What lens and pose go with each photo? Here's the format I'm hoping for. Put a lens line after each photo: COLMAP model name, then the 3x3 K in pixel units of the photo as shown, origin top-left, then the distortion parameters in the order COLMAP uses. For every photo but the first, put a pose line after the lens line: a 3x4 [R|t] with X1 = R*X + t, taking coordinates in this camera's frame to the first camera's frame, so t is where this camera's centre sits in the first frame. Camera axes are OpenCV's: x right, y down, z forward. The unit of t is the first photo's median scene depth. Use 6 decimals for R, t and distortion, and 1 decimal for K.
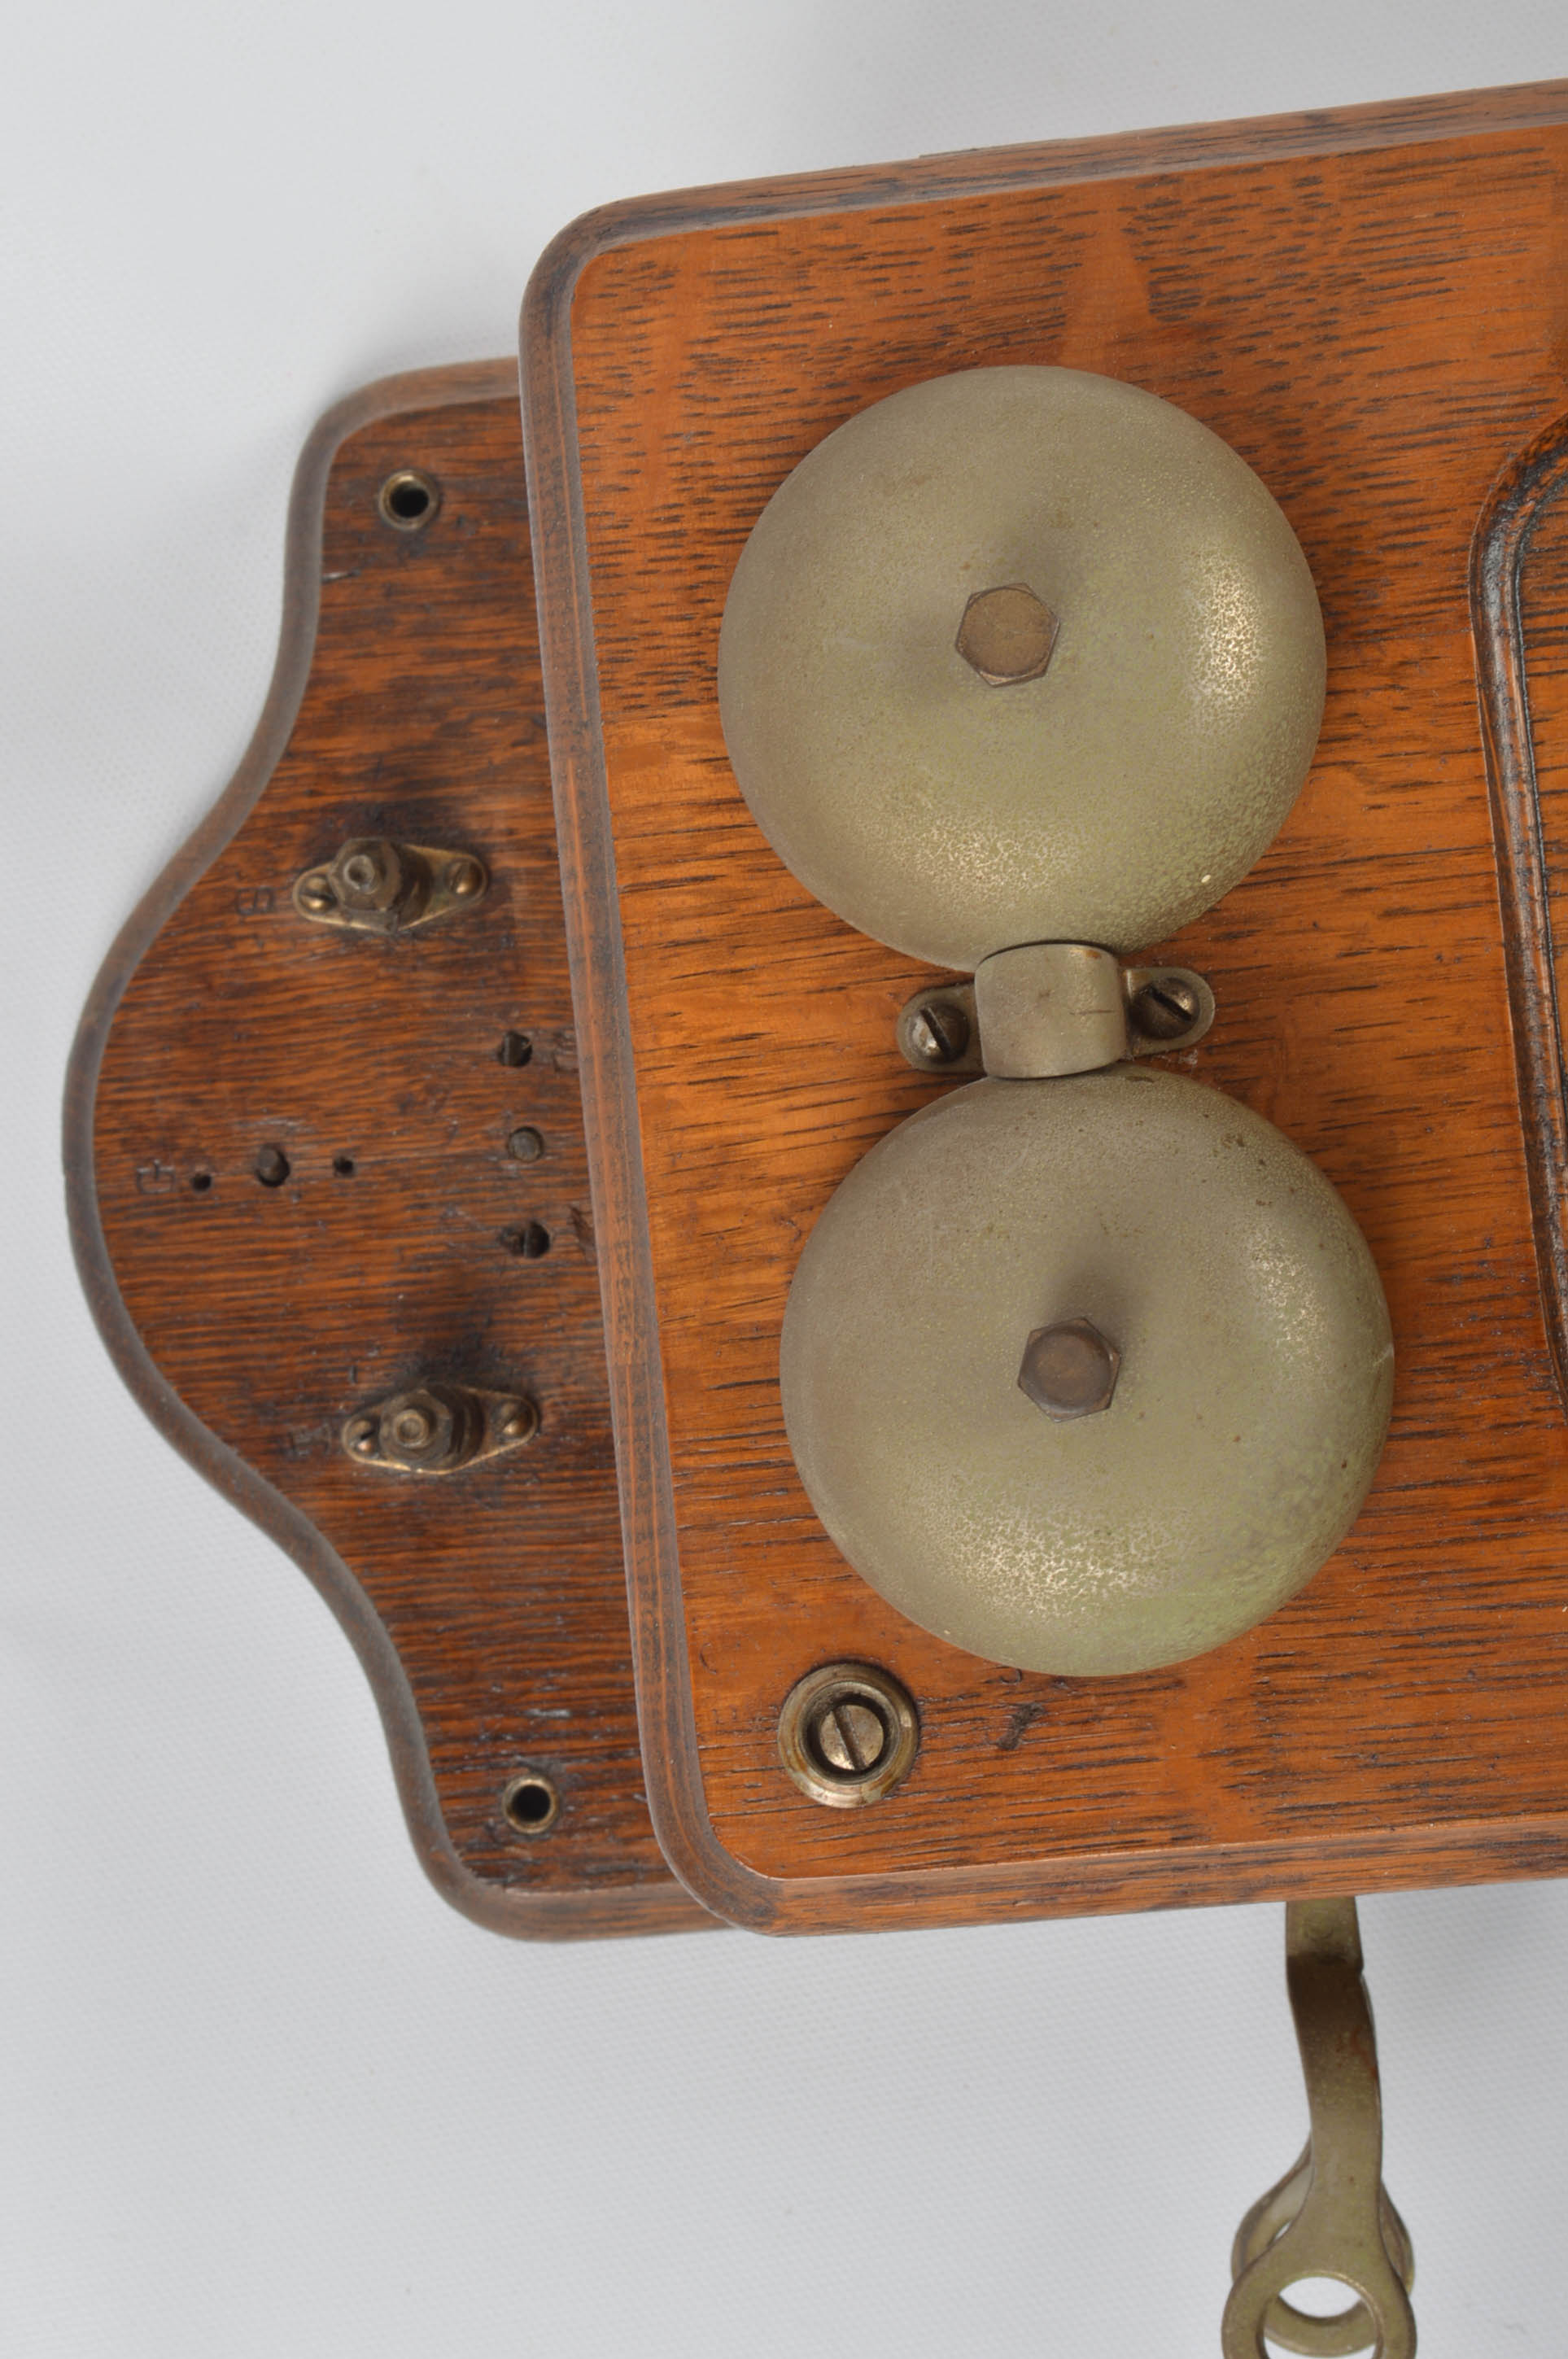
lens RADIAL K [[5036.7, 0, 784.0], [0, 5036.7, 1179.5], [0, 0, 1]] dist [0.037329, -0.021895]
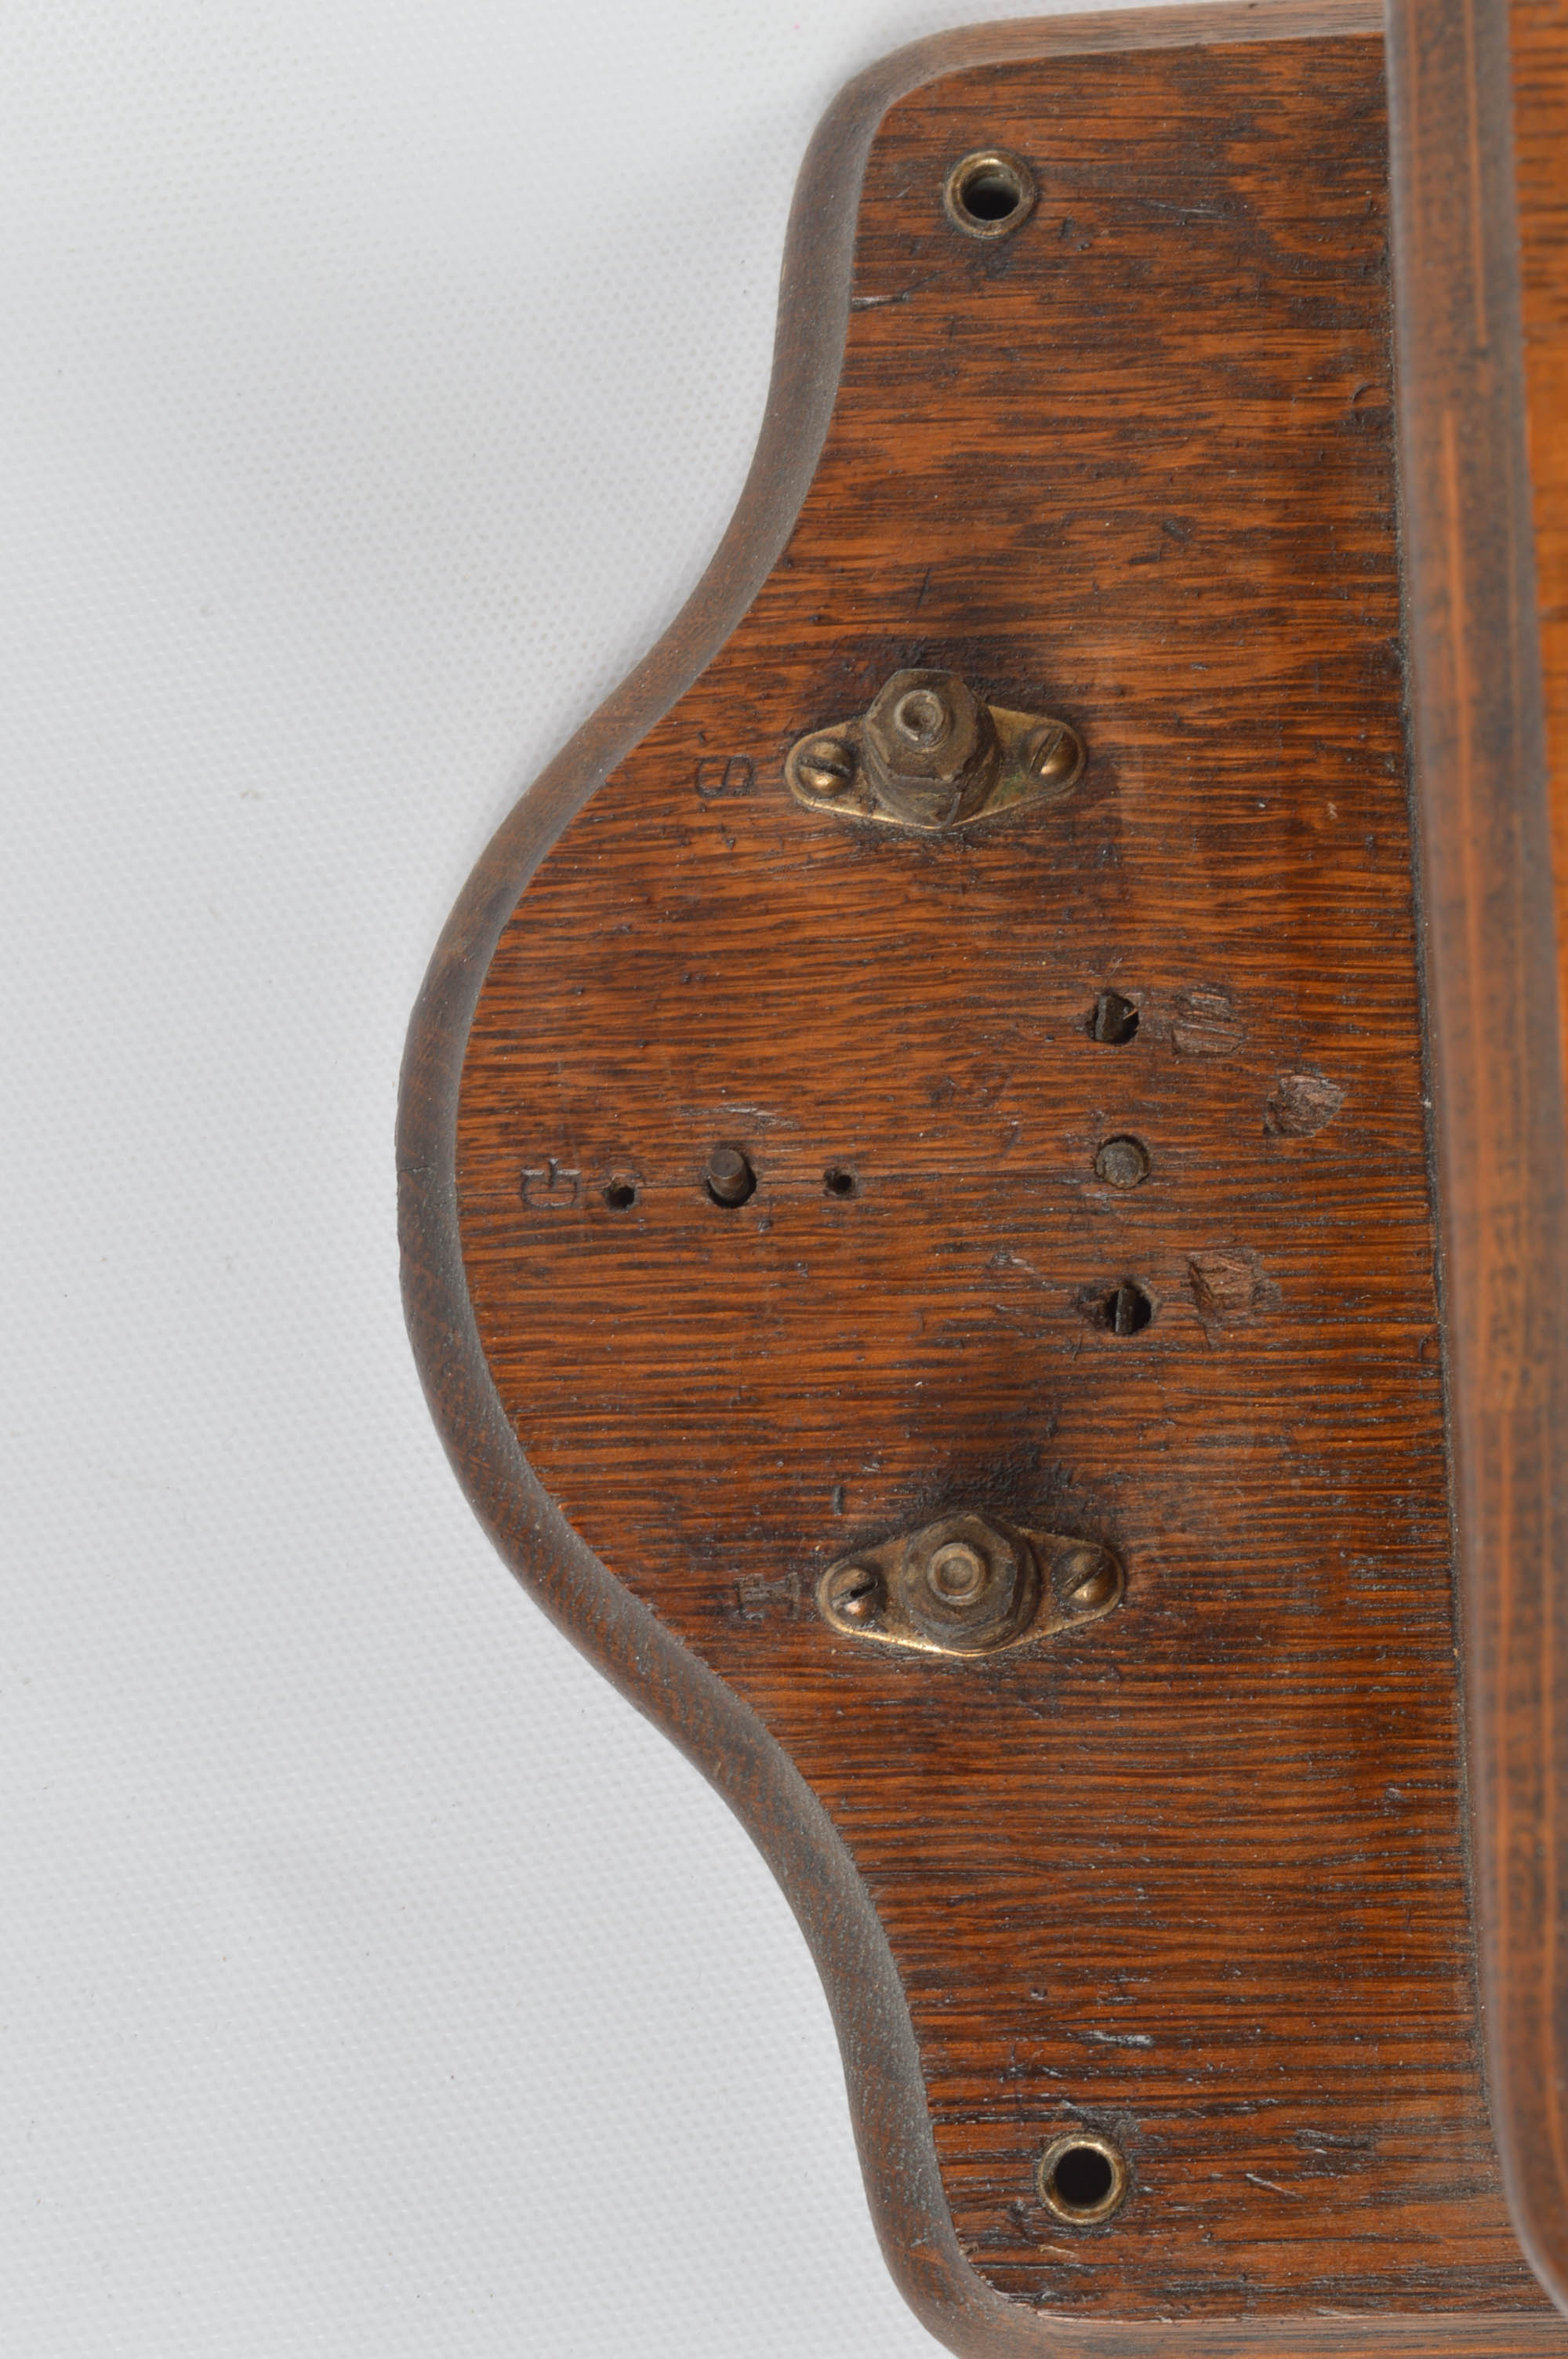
lens RADIAL K [[5478.7, 0, 784.0], [0, 5478.7, 1179.5], [0, 0, 1]] dist [0.028319, 0.331720]
pose [[0.998326, 0.056433, 0.012677, -0.103993], [-0.055258, 0.995331, -0.079139, 0.054096], [-0.017084, 0.078306, 0.996783, 0.289494]]
